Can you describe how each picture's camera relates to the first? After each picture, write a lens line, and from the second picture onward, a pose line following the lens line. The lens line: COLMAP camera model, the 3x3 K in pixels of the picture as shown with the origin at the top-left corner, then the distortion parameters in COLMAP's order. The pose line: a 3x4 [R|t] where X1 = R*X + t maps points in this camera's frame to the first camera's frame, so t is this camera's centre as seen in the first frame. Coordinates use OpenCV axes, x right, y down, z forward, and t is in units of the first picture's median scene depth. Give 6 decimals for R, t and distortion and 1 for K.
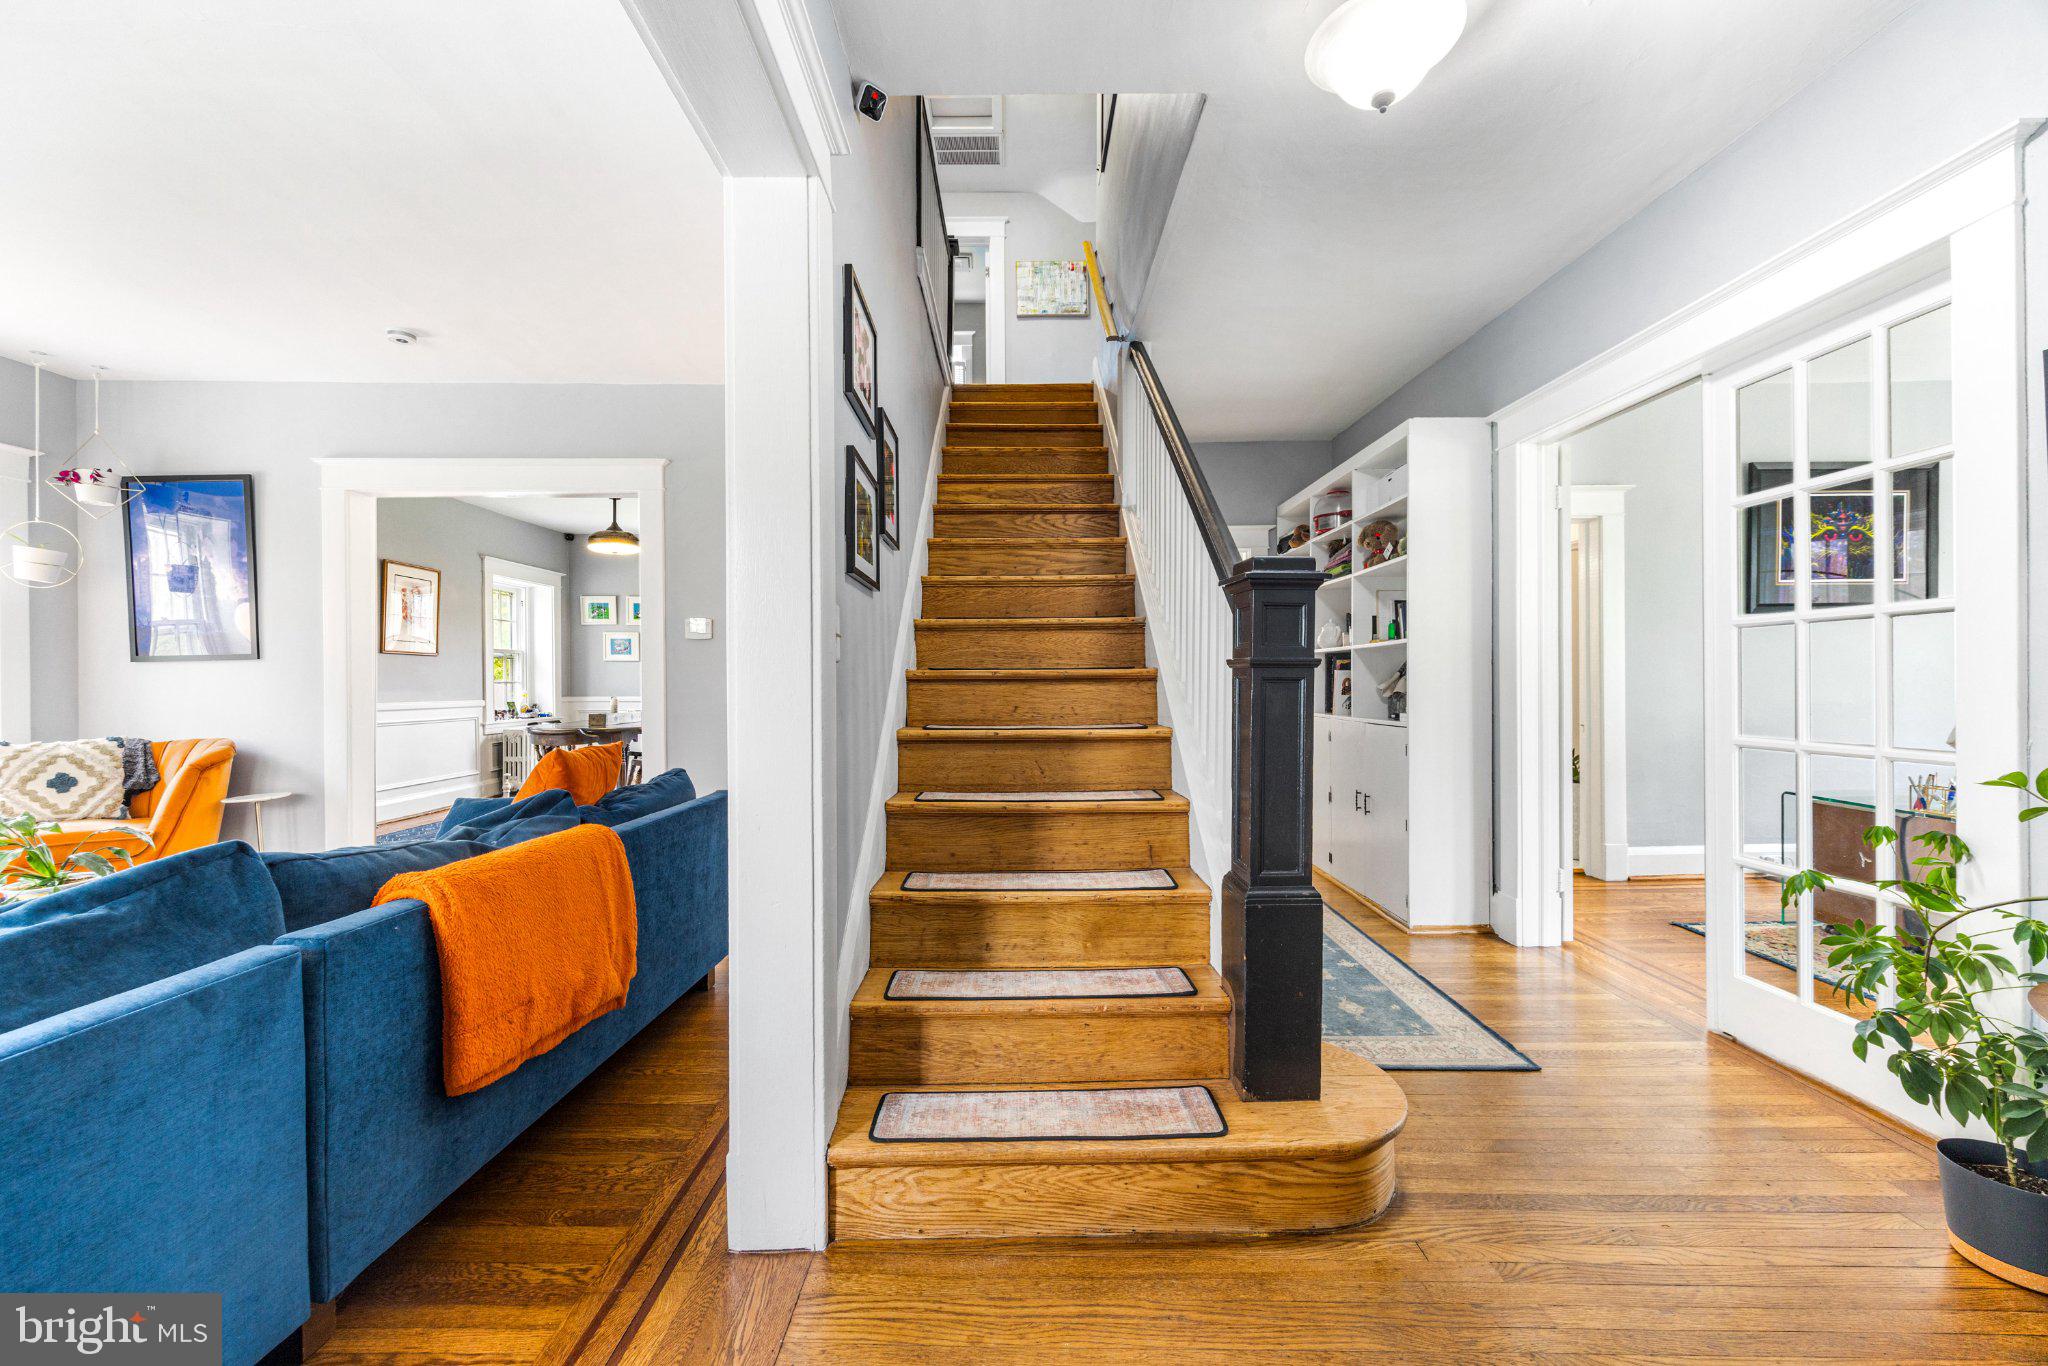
lens RADIAL K [[792.9, 0, 1019.2], [0, 792.9, 686.7], [0, 0, 1]] dist [0.002555, 0.000060]
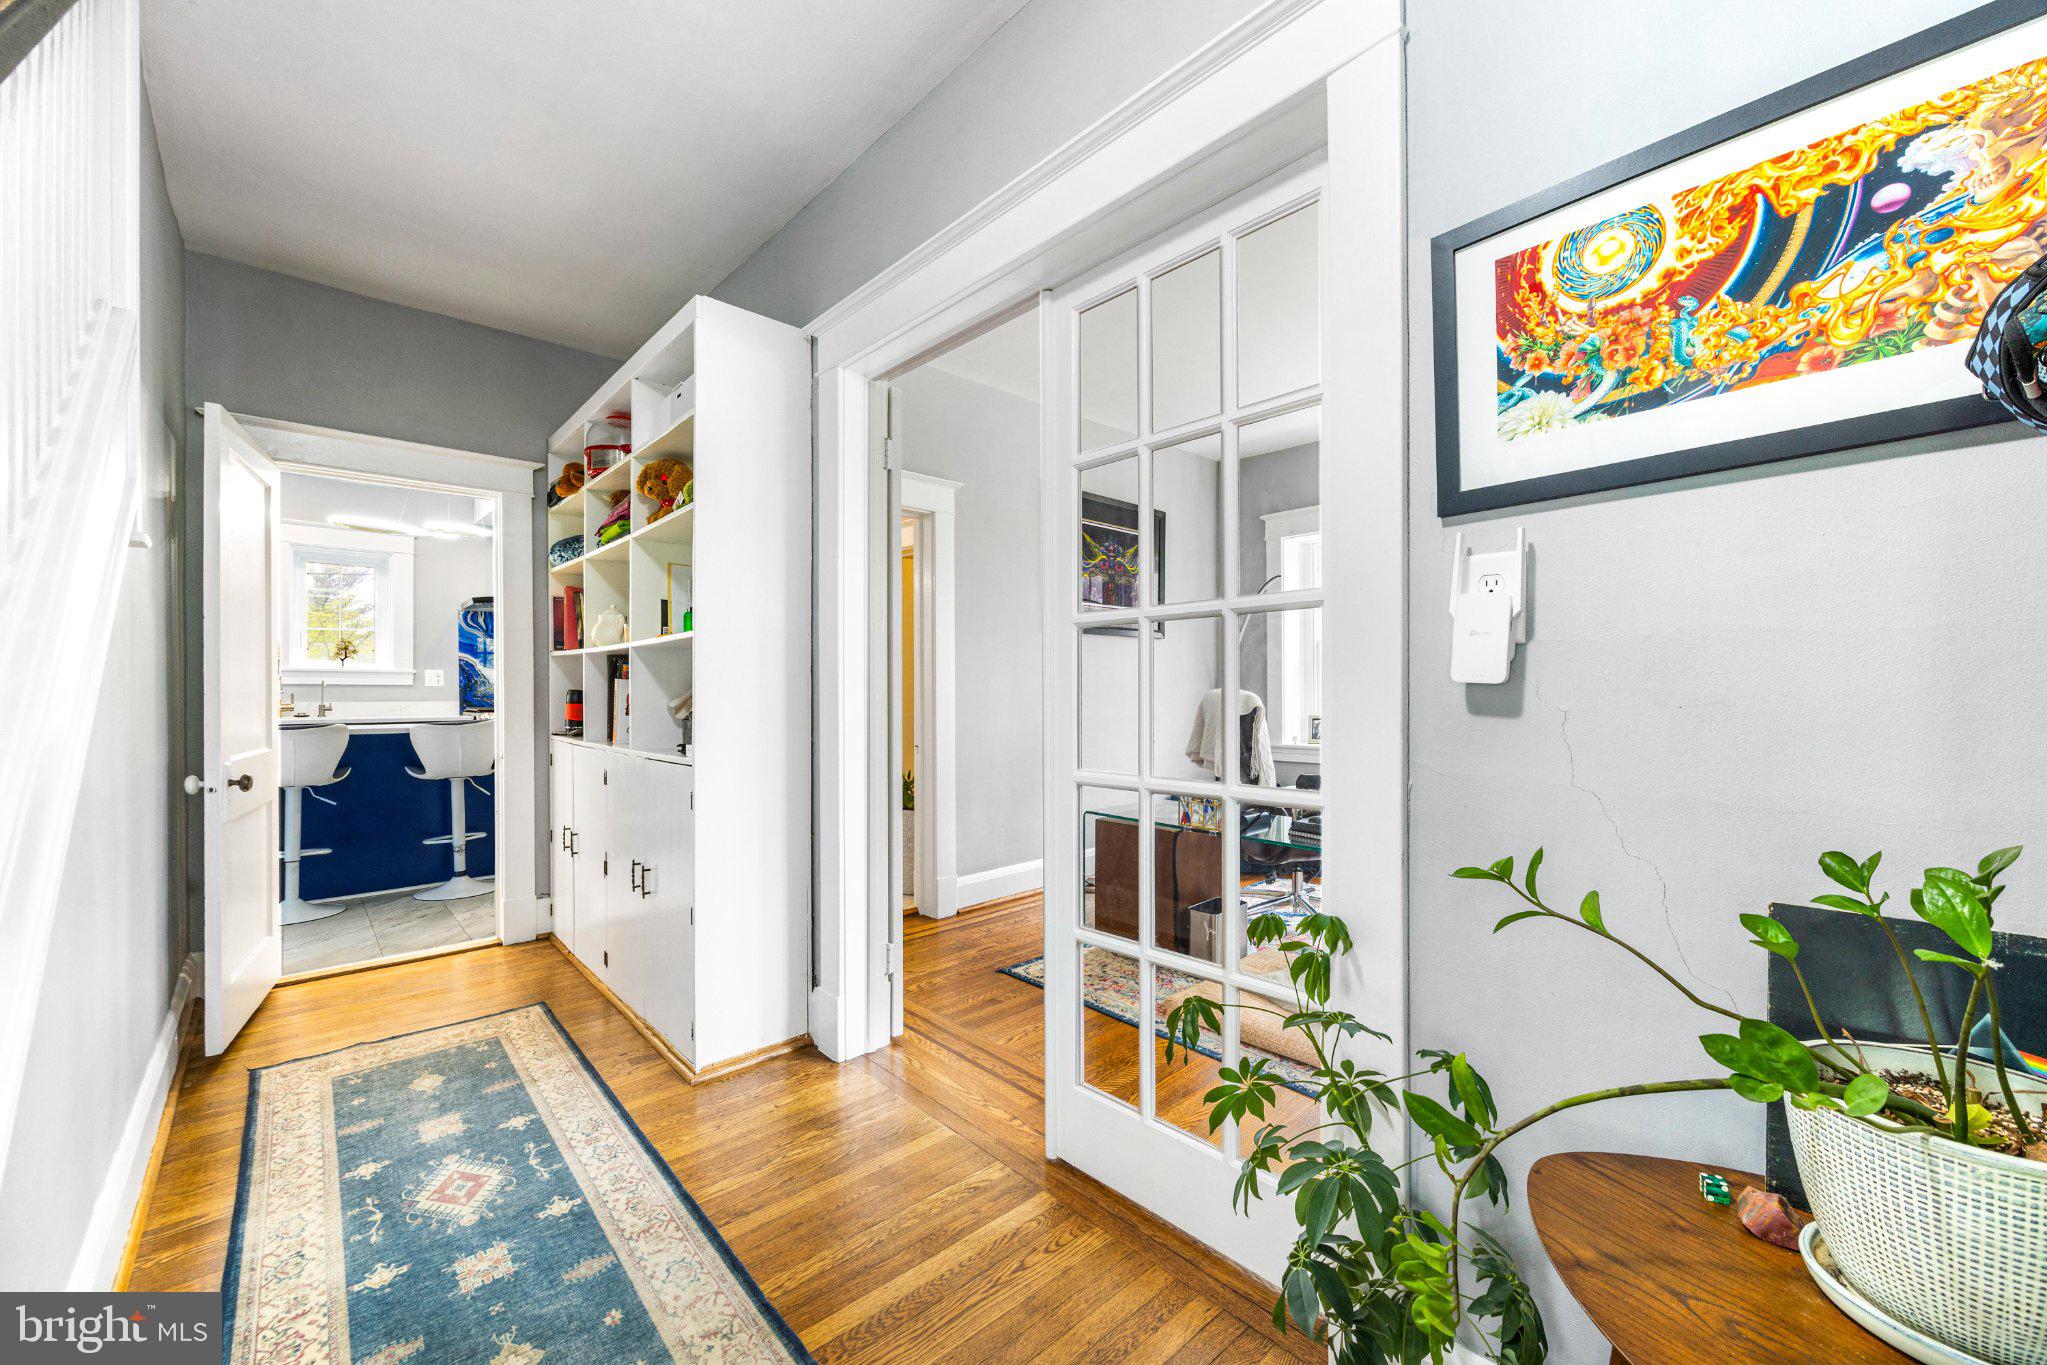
lens RADIAL K [[792.6, 0, 1024.5], [0, 792.6, 697.5], [0, 0, 1]] dist [0.002555, 0.000060]
pose [[0.734547, 0.003153, 0.678551, 0.248174], [-0.000225, 0.999990, -0.004403, -0.003067], [-0.678558, 0.003082, 0.734540, 0.336949]]
